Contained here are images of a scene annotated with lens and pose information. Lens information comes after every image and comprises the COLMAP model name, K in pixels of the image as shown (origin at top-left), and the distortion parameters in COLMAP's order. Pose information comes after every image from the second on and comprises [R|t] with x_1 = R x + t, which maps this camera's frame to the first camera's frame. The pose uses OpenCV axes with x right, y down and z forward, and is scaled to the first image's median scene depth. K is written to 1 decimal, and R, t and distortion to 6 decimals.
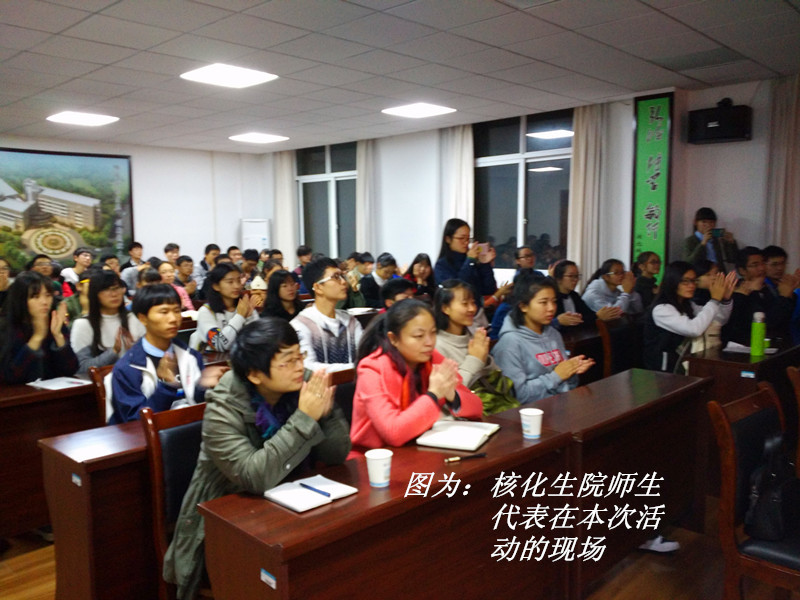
lens RADIAL K [[658.2, 0, 404.2], [0, 658.2, 305.7], [0, 0, 1]] dist [0.045865, -0.121976]
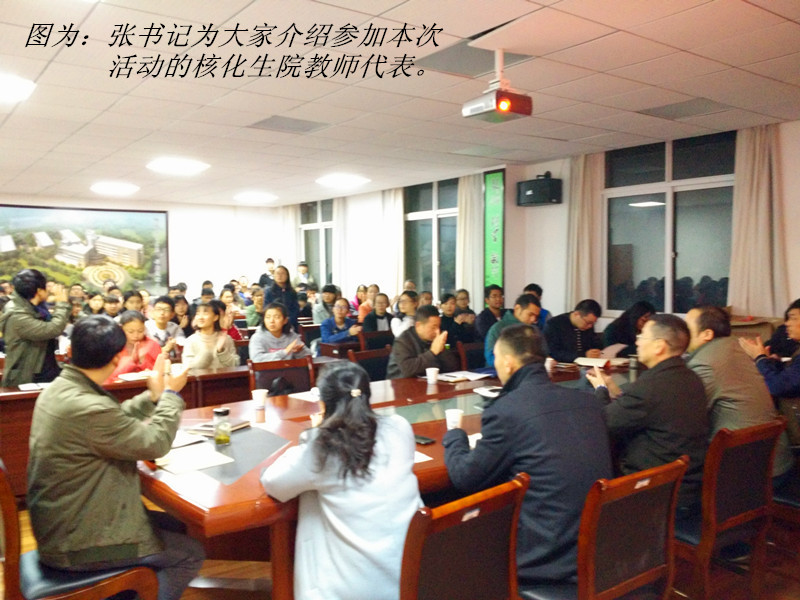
lens RADIAL K [[658.2, 0, 407.4], [0, 658.2, 307.8], [0, 0, 1]] dist [0.045865, -0.121976]
pose [[0.985116, 0.016915, -0.171058, 0.300726], [-0.024976, 0.998671, -0.045081, 0.013235], [0.170068, 0.048683, 0.984229, -0.214596]]
